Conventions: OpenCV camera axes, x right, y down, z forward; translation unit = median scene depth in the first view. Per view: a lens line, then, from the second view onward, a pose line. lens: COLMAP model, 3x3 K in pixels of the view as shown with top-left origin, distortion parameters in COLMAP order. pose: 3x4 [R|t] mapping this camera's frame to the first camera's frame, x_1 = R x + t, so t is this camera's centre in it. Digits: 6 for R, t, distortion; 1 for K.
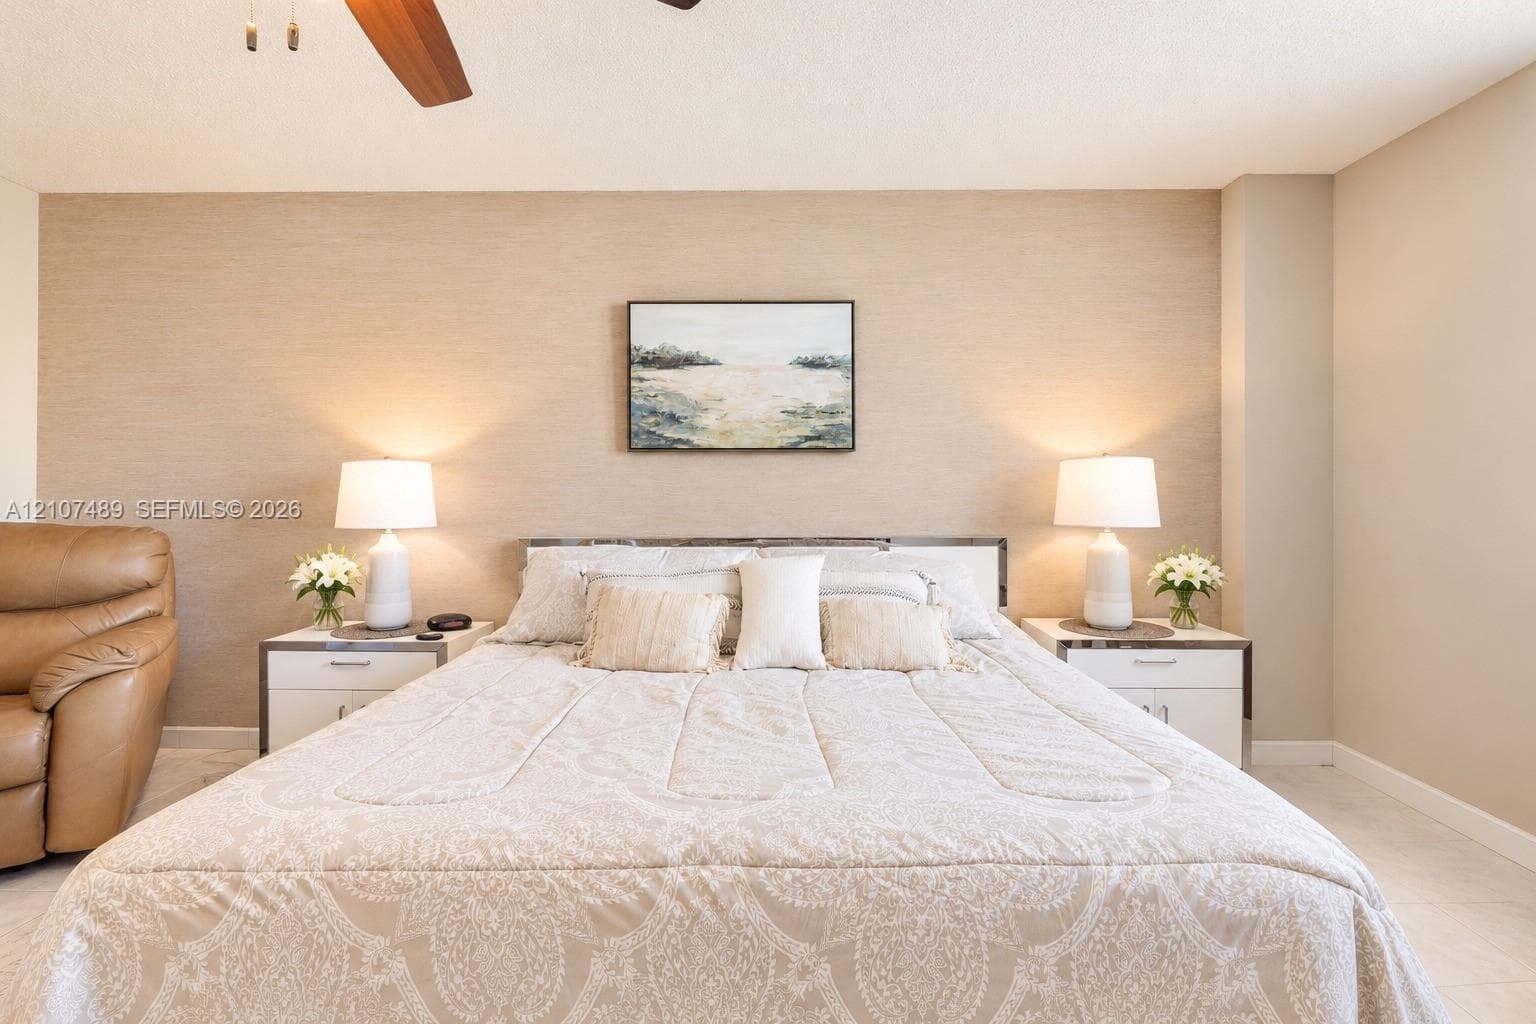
lens RADIAL K [[743.7, 0, 768.6], [0, 743.7, 489.4], [0, 0, 1]] dist [0.009642, 0.000197]
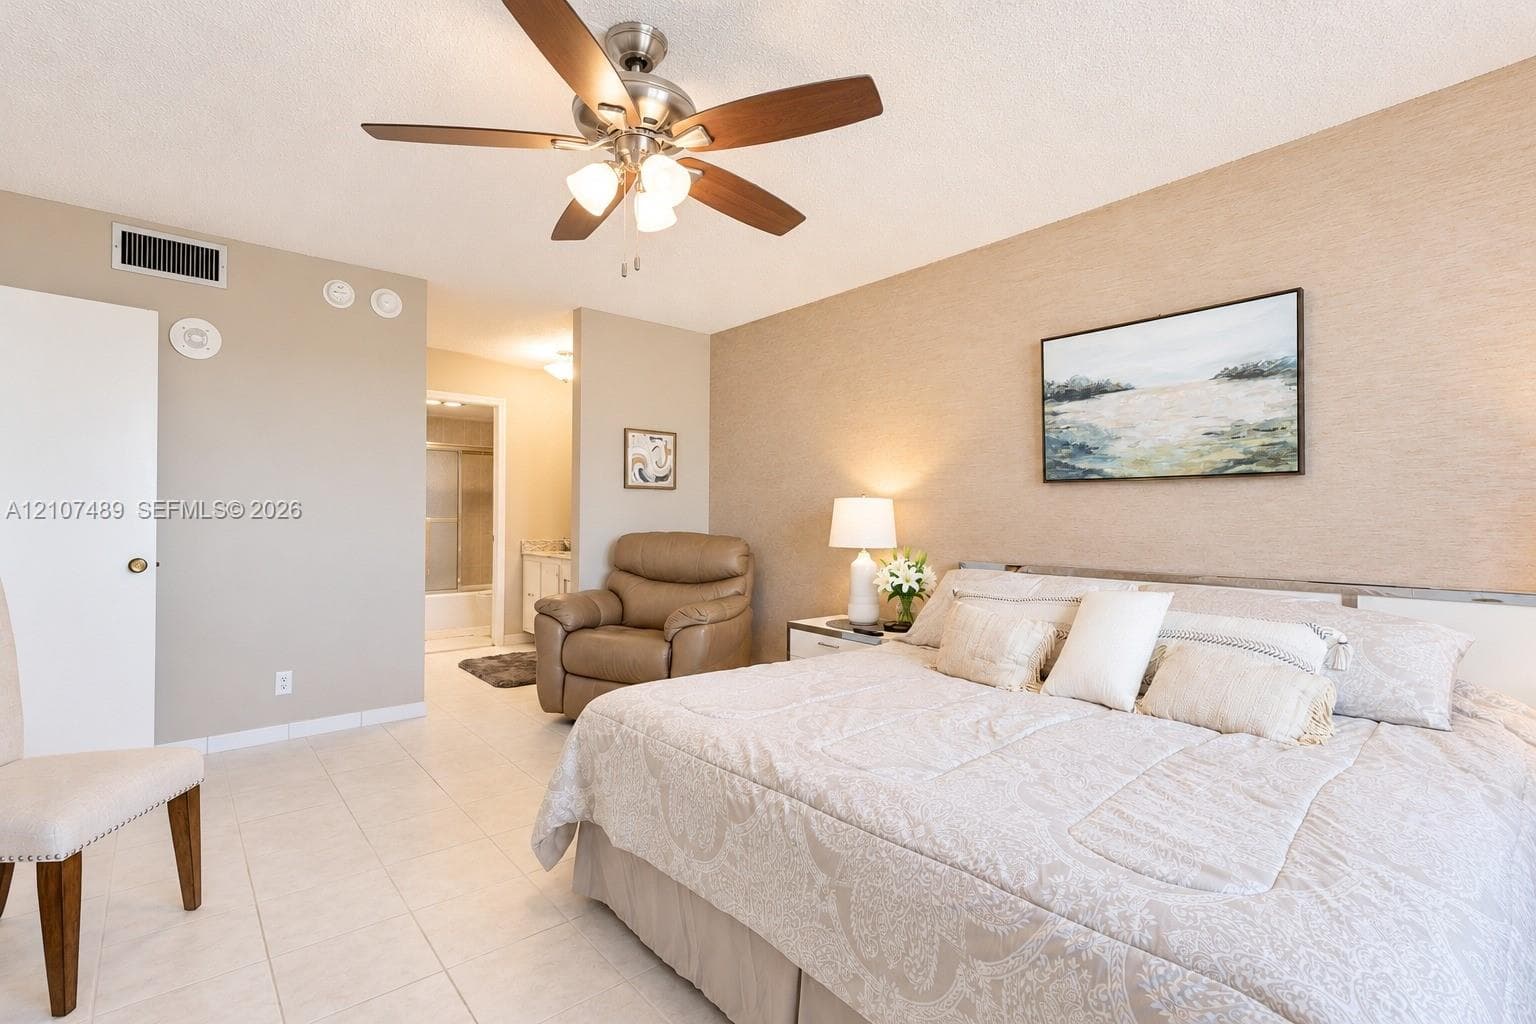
lens RADIAL K [[720.9, 0, 762.8], [0, 720.9, 520.2], [0, 0, 1]] dist [0.003794, 0.000019]
pose [[0.648066, 0.007476, -0.761547, 0.332684], [-0.008661, 0.999960, 0.002446, 0.001225], [0.761535, 0.005010, 0.648105, 0.044104]]
